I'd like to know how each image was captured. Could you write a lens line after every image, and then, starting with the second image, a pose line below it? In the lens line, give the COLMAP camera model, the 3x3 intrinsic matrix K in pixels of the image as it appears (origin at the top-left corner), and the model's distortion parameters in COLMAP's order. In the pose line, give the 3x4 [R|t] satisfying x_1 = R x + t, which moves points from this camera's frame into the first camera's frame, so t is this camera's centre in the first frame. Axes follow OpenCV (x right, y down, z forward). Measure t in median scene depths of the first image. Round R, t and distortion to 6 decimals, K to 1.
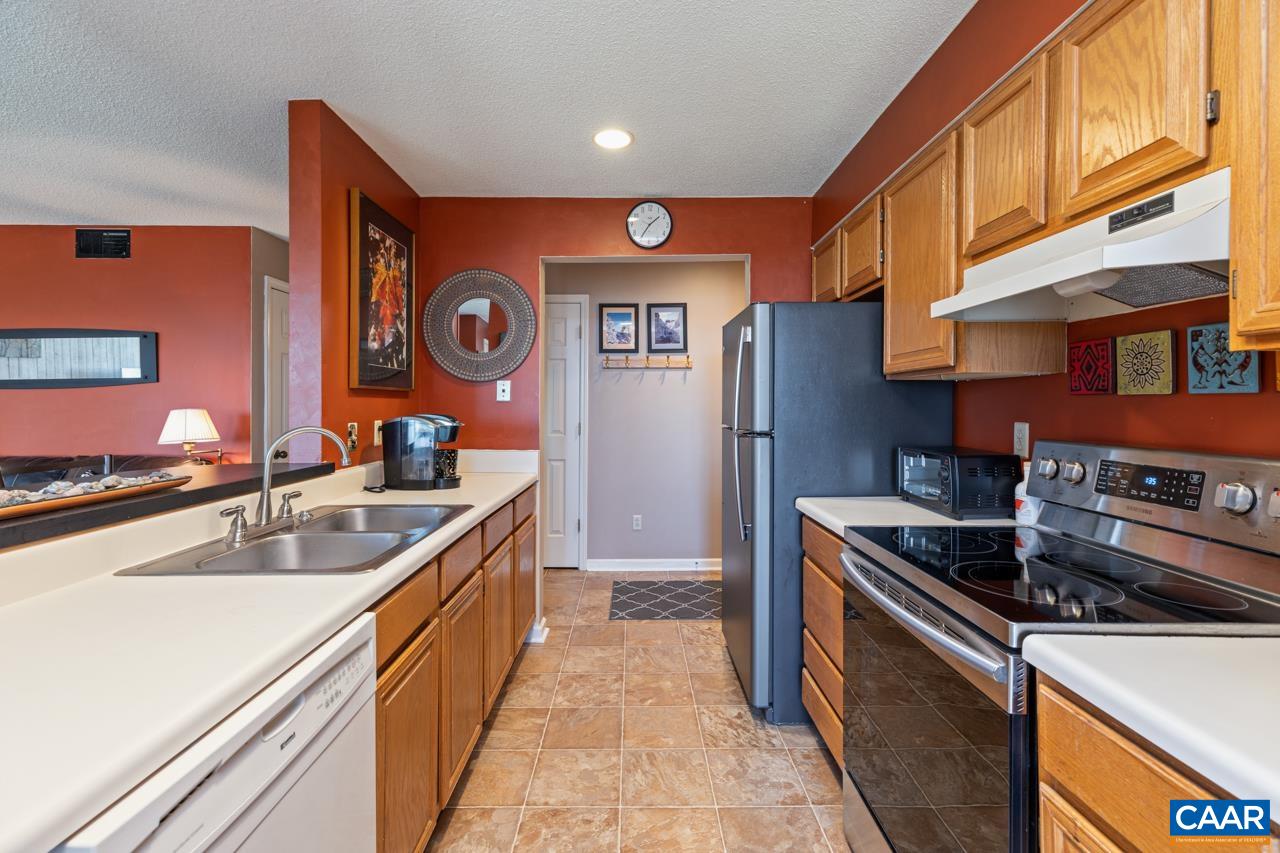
lens RADIAL K [[589.3, 0, 635.9], [0, 589.3, 425.3], [0, 0, 1]] dist [0.001442, 0.000841]
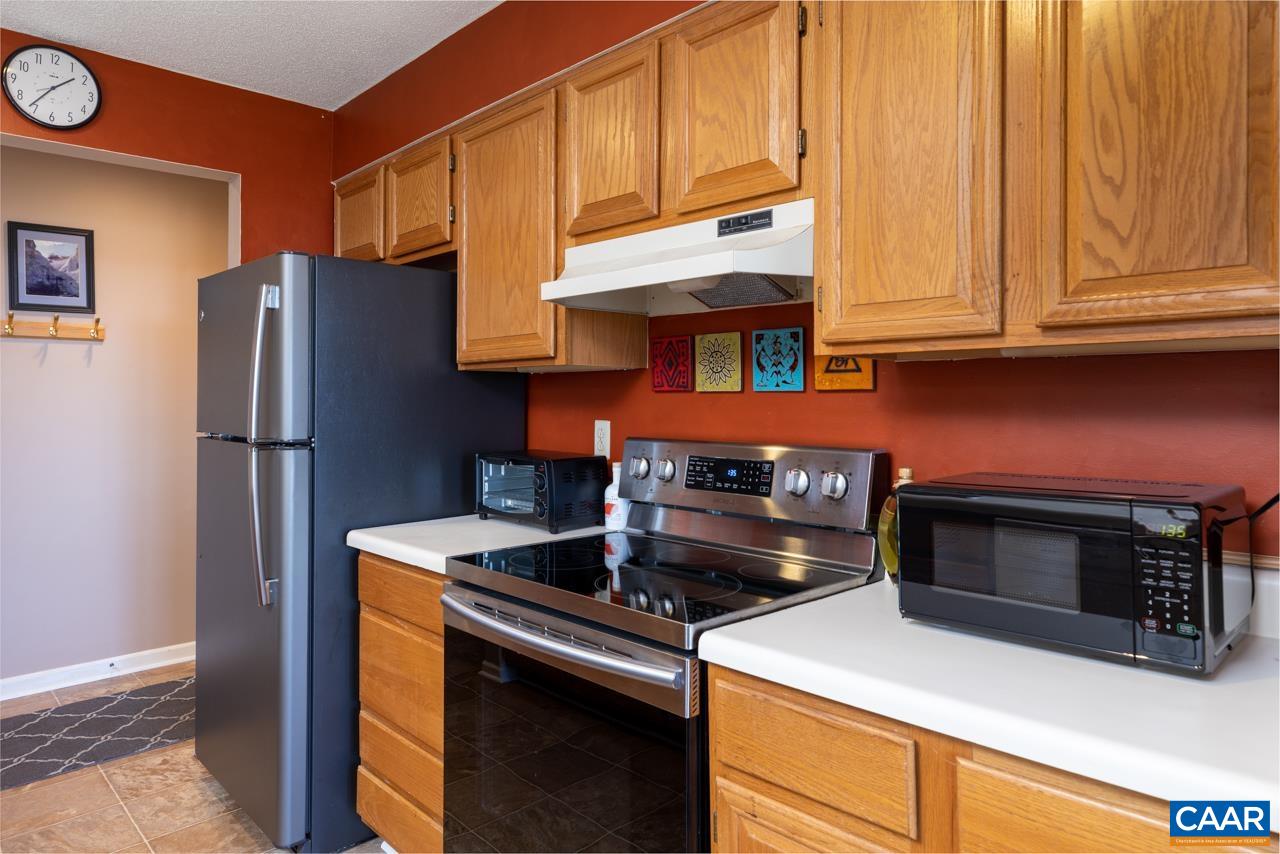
lens RADIAL K [[809.6, 0, 640.4], [0, 809.6, 425.1], [0, 0, 1]] dist [0.016615, -0.001136]
pose [[0.713571, -0.021232, 0.700261, -0.212426], [0.025132, 0.999673, 0.004701, -0.002101], [-0.700132, 0.014245, 0.713871, 0.056042]]
